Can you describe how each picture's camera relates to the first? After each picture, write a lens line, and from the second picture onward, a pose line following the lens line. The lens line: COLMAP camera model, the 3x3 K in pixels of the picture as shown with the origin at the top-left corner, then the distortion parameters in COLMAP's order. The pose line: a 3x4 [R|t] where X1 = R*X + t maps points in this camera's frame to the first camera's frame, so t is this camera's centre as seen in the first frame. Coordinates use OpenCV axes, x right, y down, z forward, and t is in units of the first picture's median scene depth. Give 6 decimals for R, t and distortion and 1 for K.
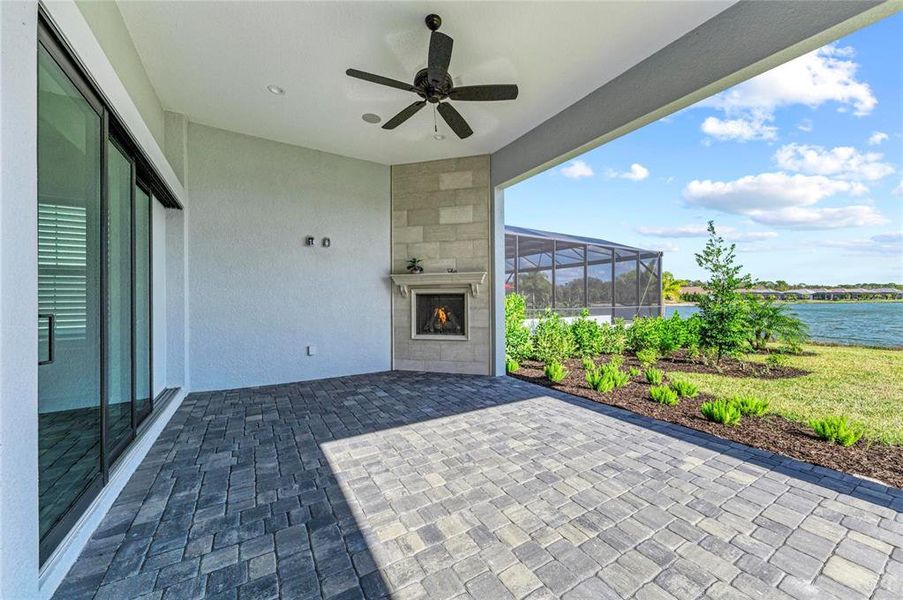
lens RADIAL K [[352.3, 0, 469.7], [0, 352.3, 302.8], [0, 0, 1]] dist [0.000786, 0.000100]
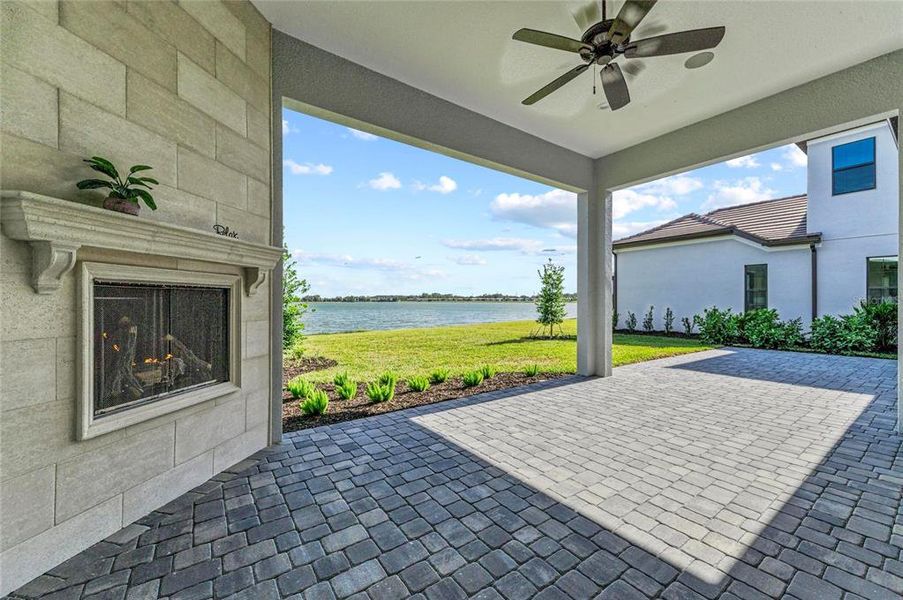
lens RADIAL K [[348.9, 0, 455.4], [0, 348.9, 305.6], [0, 0, 1]] dist [0.001561, 0.000036]
pose [[-0.076048, -0.008083, 0.997071, -0.637867], [0.002571, 0.999962, 0.008303, -0.007845], [-0.997101, 0.003195, -0.076024, 1.002368]]
